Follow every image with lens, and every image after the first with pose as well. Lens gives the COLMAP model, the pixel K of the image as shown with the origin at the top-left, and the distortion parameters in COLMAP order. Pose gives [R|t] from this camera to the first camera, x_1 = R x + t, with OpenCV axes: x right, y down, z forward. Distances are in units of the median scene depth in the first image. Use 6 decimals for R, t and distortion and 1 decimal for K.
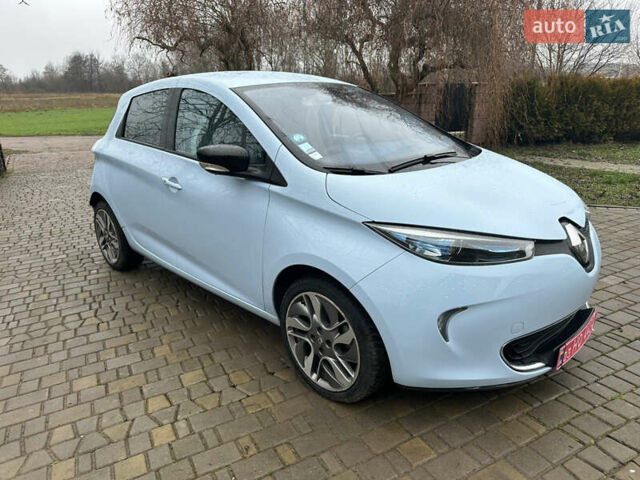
lens RADIAL K [[442.3, 0, 320.0], [0, 442.3, 240.0], [0, 0, 1]] dist [0.028524, -0.030150]
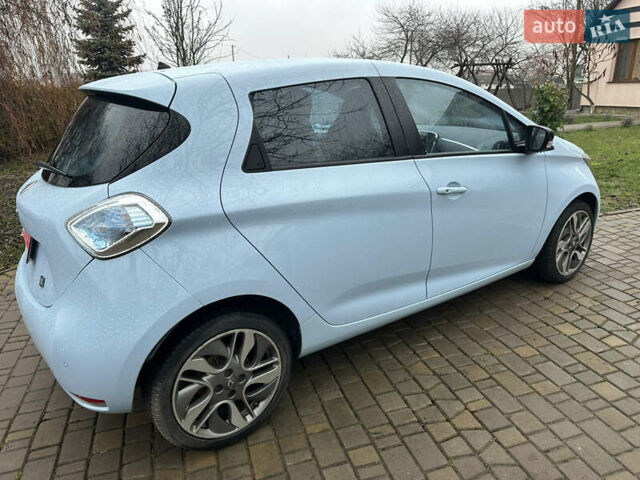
lens RADIAL K [[443.4, 0, 323.5], [0, 443.4, 239.7], [0, 0, 1]] dist [0.005303, -0.001392]
pose [[0.180636, -0.321213, 0.929620, -1.137831], [0.303377, 0.917278, 0.257999, -0.322829], [-0.935593, 0.235421, 0.263142, 1.000205]]
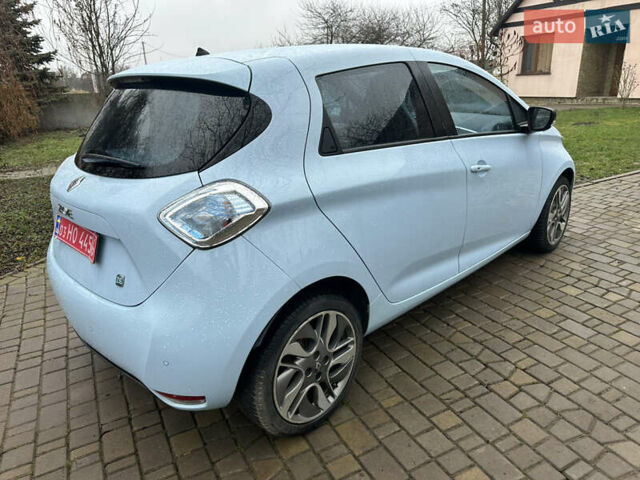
lens RADIAL K [[442.3, 0, 320.0], [0, 442.3, 240.0], [0, 0, 1]] dist [0.028524, -0.030150]
pose [[0.008639, -0.333716, 0.942634, -1.180822], [0.323329, 0.892964, 0.313168, -0.373235], [-0.946247, 0.302075, 0.115614, 1.209771]]
